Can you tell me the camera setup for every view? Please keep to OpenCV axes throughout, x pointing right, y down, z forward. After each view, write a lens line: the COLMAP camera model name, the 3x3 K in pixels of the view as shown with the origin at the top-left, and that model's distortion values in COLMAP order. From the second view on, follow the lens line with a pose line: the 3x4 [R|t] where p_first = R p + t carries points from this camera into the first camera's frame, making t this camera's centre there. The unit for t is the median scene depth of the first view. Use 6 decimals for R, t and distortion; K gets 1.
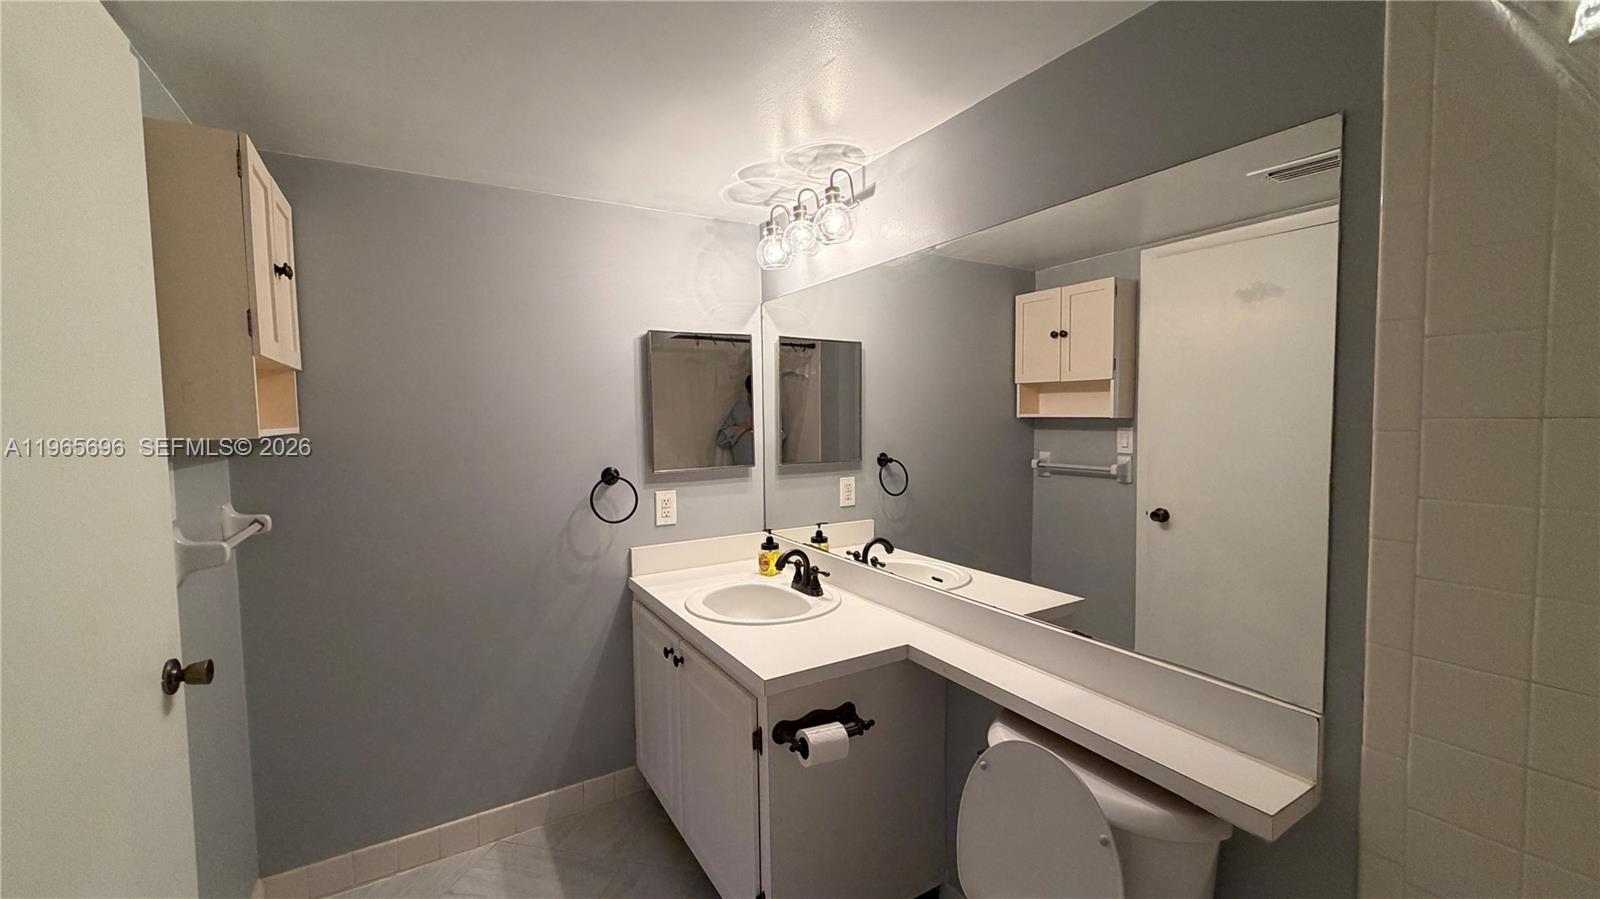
lens RADIAL K [[641.2, 0, 801.0], [0, 641.2, 450.5], [0, 0, 1]] dist [-0.000117, 0.000002]
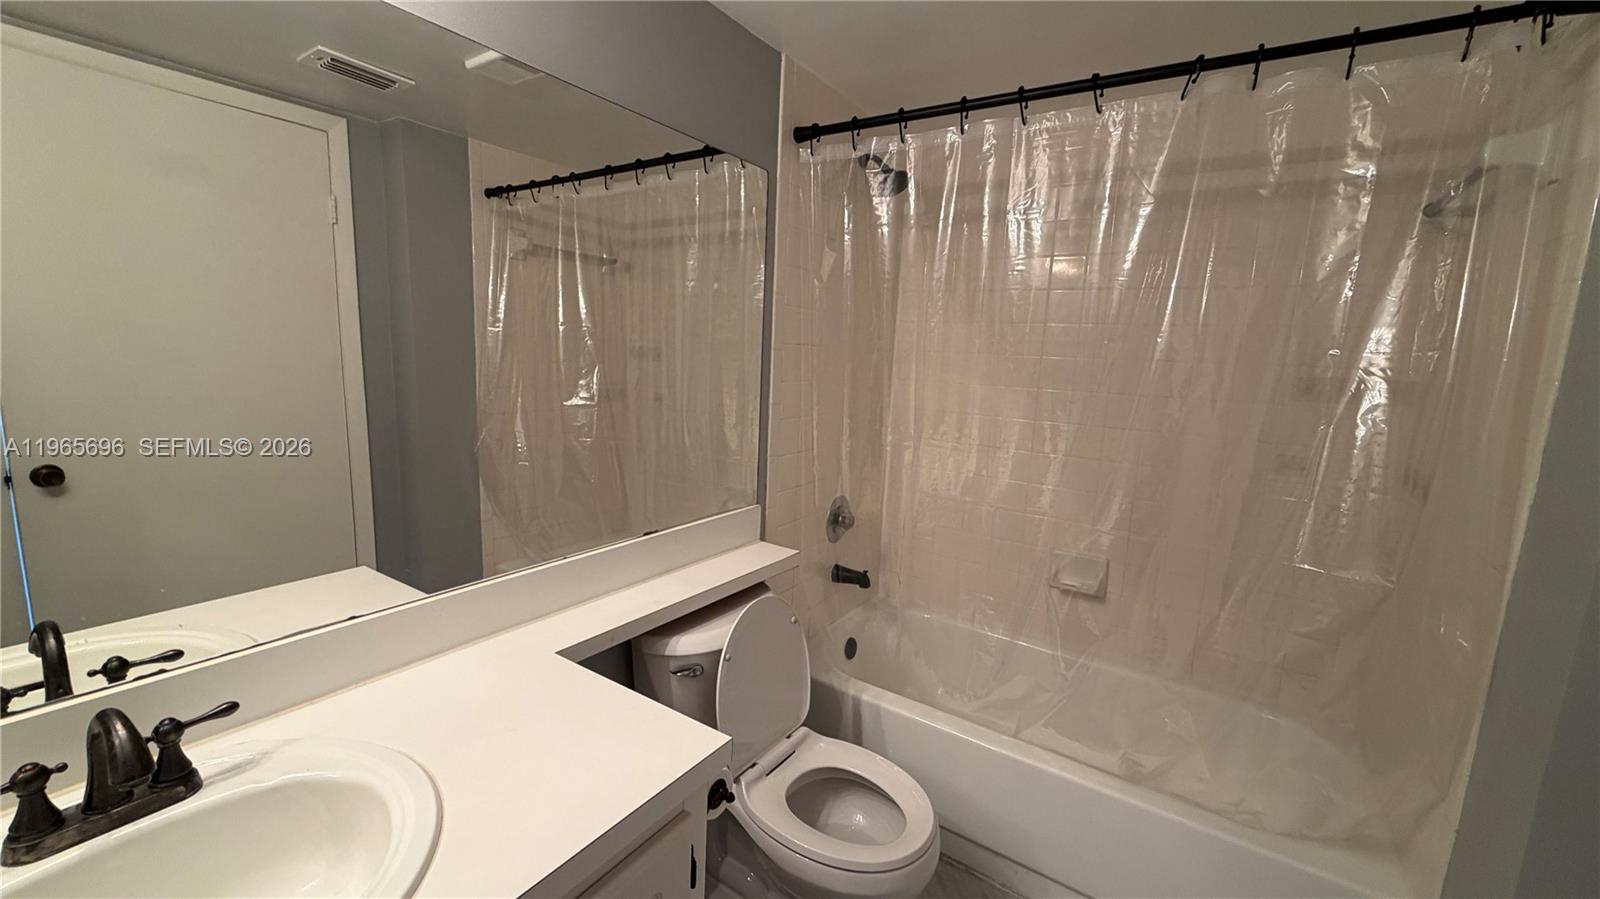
lens RADIAL K [[641.2, 0, 797.1], [0, 641.2, 448.9], [0, 0, 1]] dist [-0.000117, 0.000002]
pose [[-0.420125, -0.145828, 0.895673, -0.428738], [0.016399, 0.985622, 0.168166, -0.026127], [-0.907318, 0.085339, -0.411693, 0.809764]]
